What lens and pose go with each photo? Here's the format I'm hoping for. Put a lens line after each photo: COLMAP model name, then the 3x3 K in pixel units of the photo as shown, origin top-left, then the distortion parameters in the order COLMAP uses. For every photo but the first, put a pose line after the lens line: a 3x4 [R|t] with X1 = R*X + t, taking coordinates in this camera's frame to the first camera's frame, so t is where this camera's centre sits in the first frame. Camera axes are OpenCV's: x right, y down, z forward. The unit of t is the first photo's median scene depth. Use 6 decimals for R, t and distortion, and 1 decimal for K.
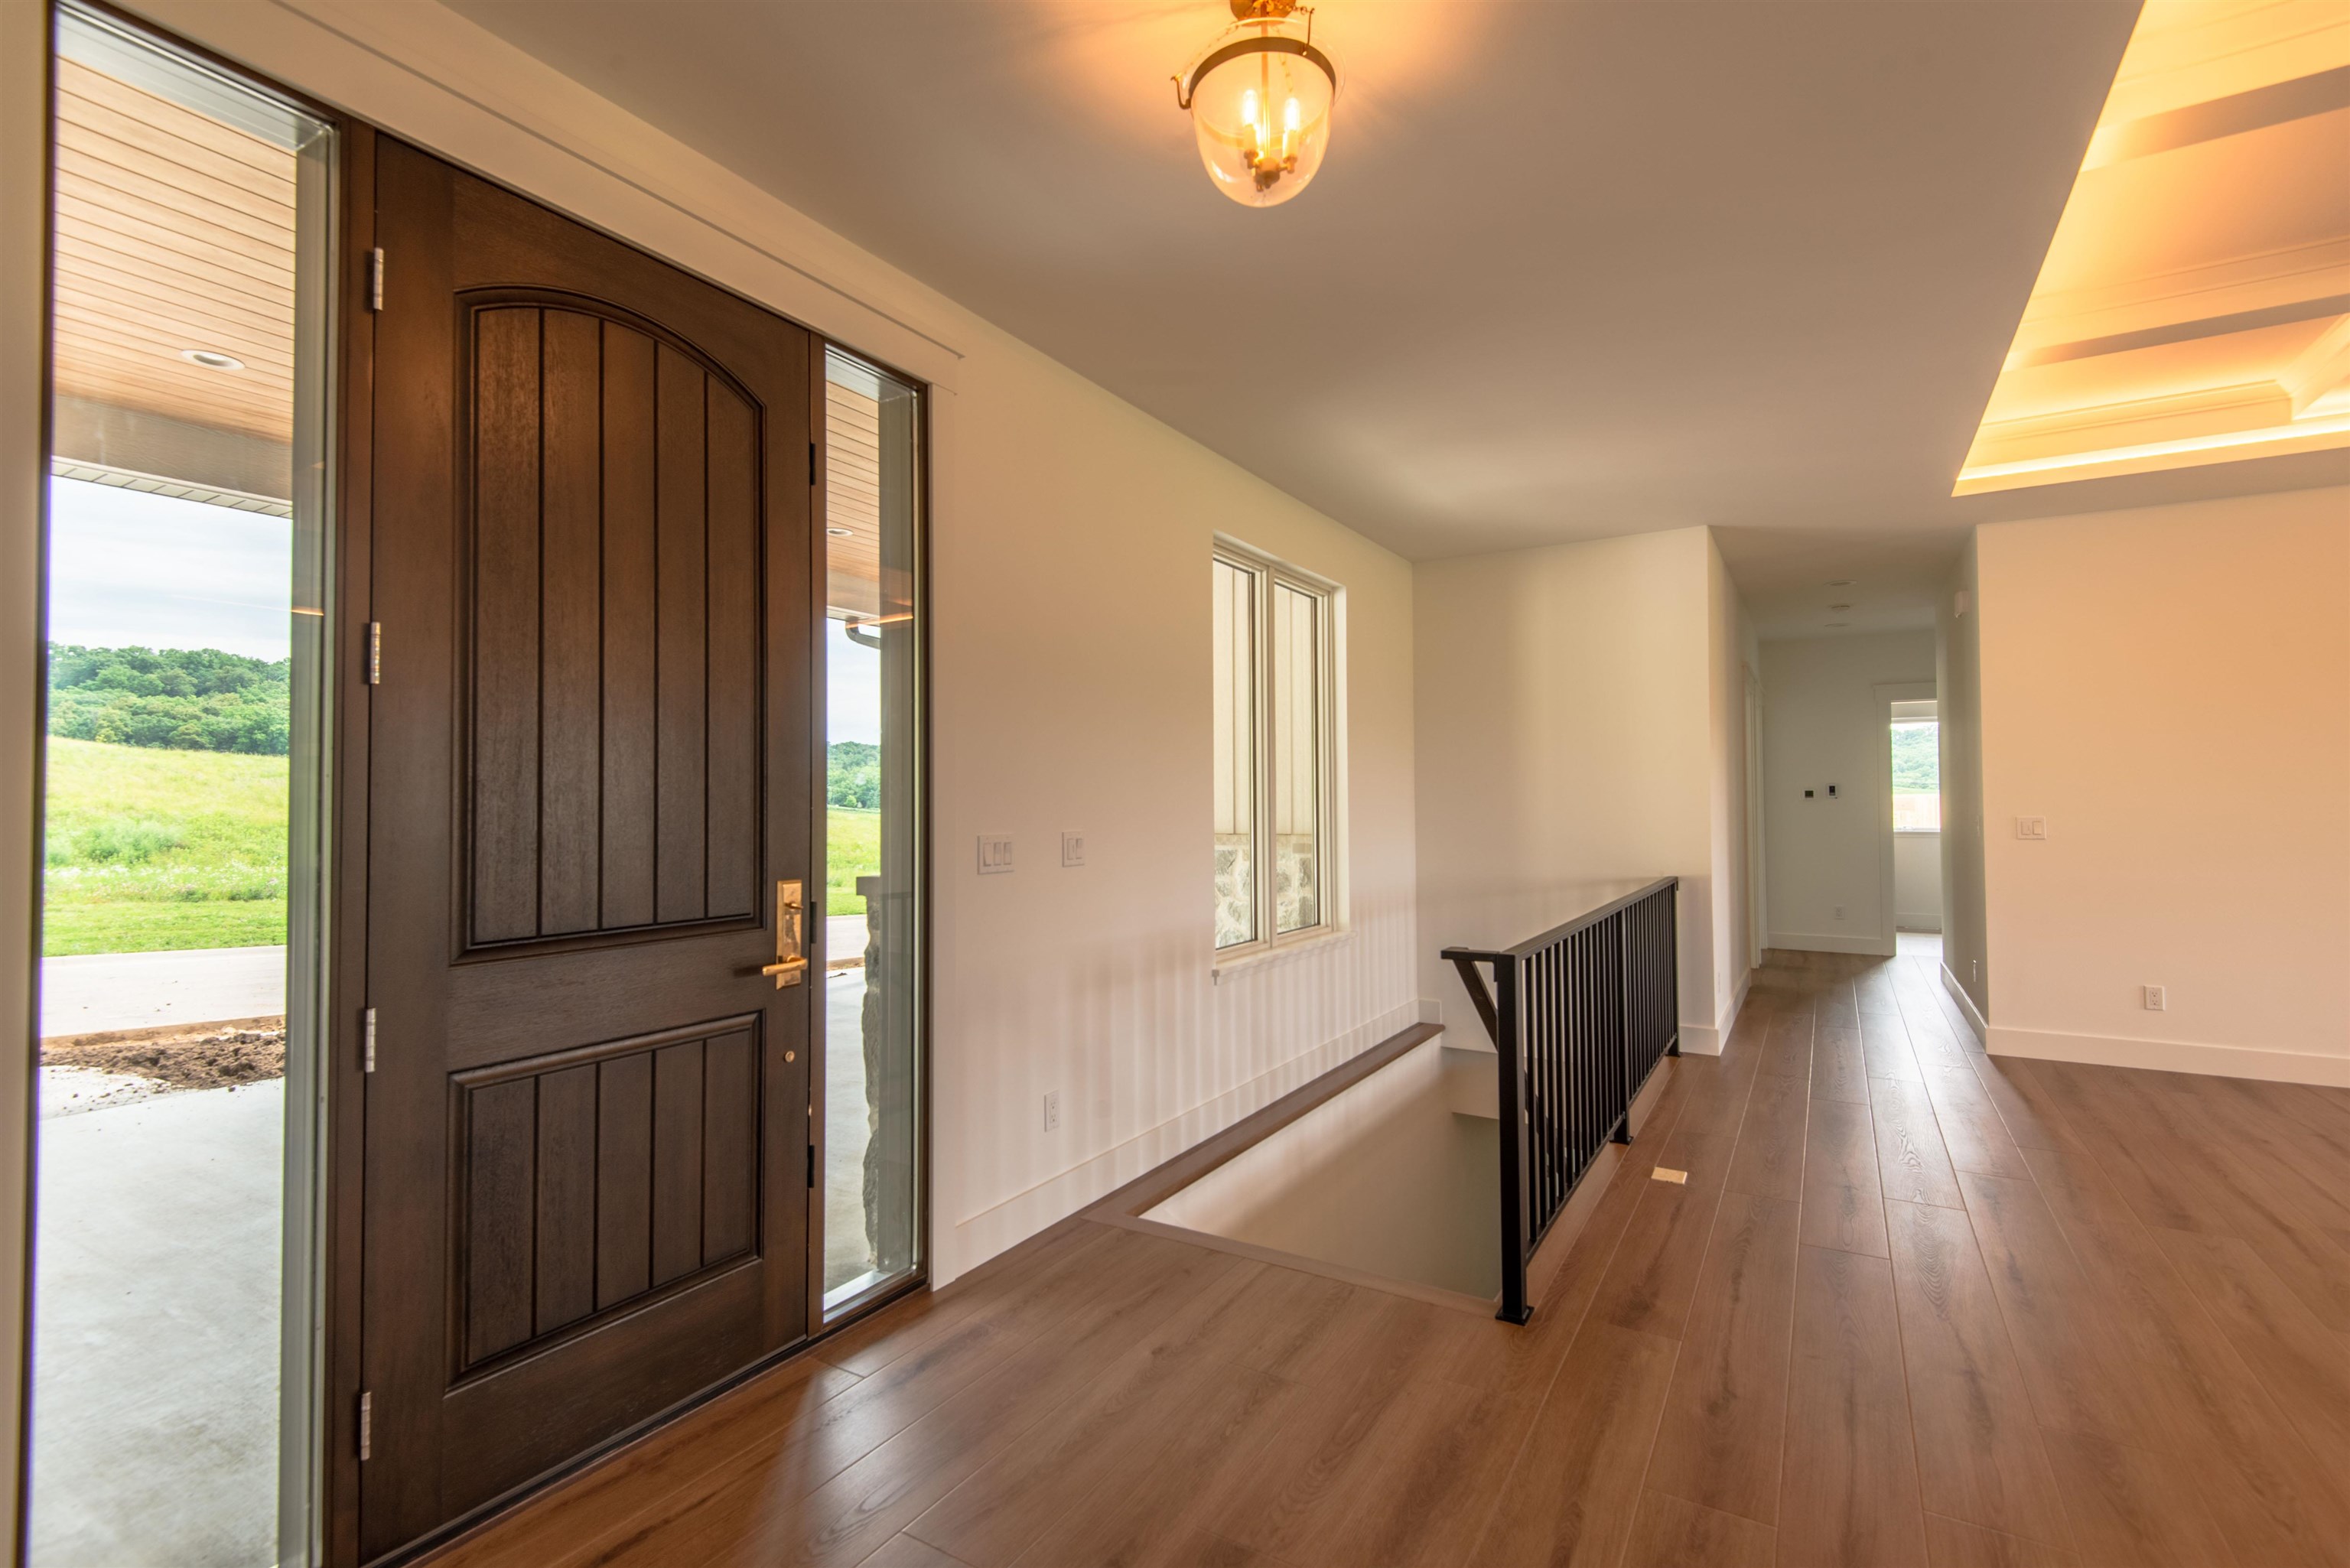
lens RADIAL K [[1073.3, 0, 1171.6], [0, 1073.3, 782.9], [0, 0, 1]] dist [0.021698, -0.000258]
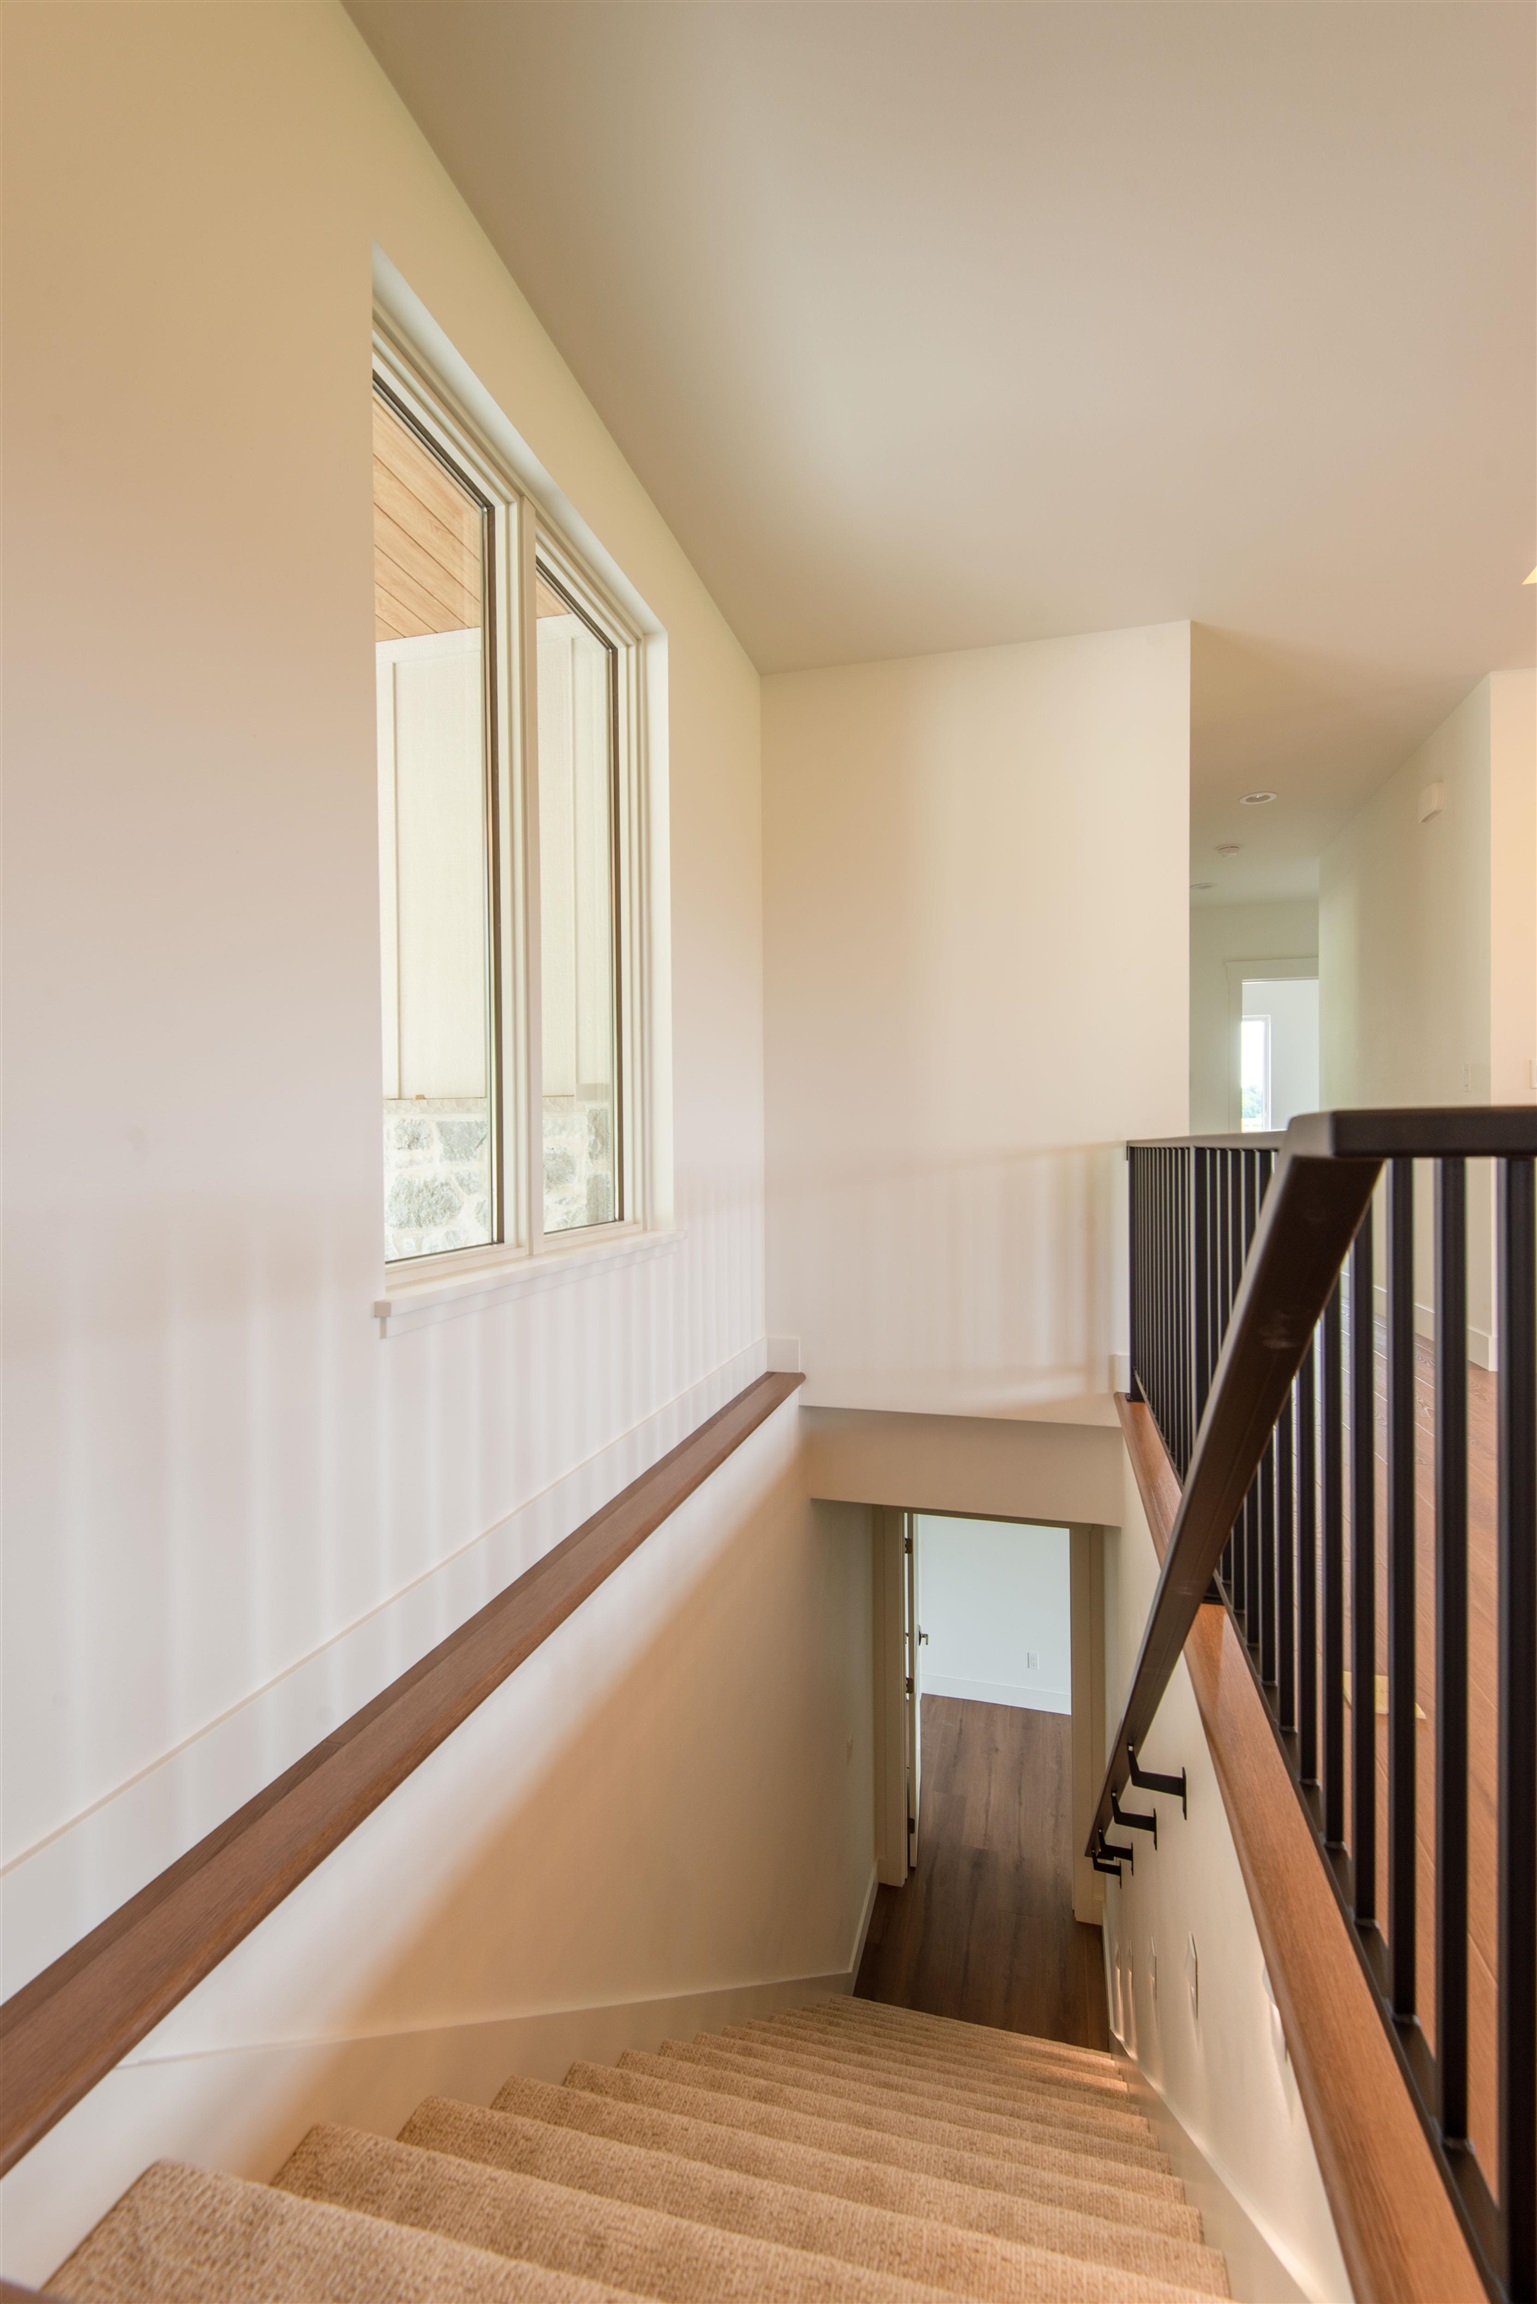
lens RADIAL K [[1052.3, 0, 775.3], [0, 1052.3, 1152.9], [0, 0, 1]] dist [0.021698, -0.000258]
pose [[0.957142, -0.001956, 0.289611, 0.054883], [-0.005927, 0.999636, 0.026338, 0.084032], [-0.289557, -0.026925, 0.956782, 0.454023]]
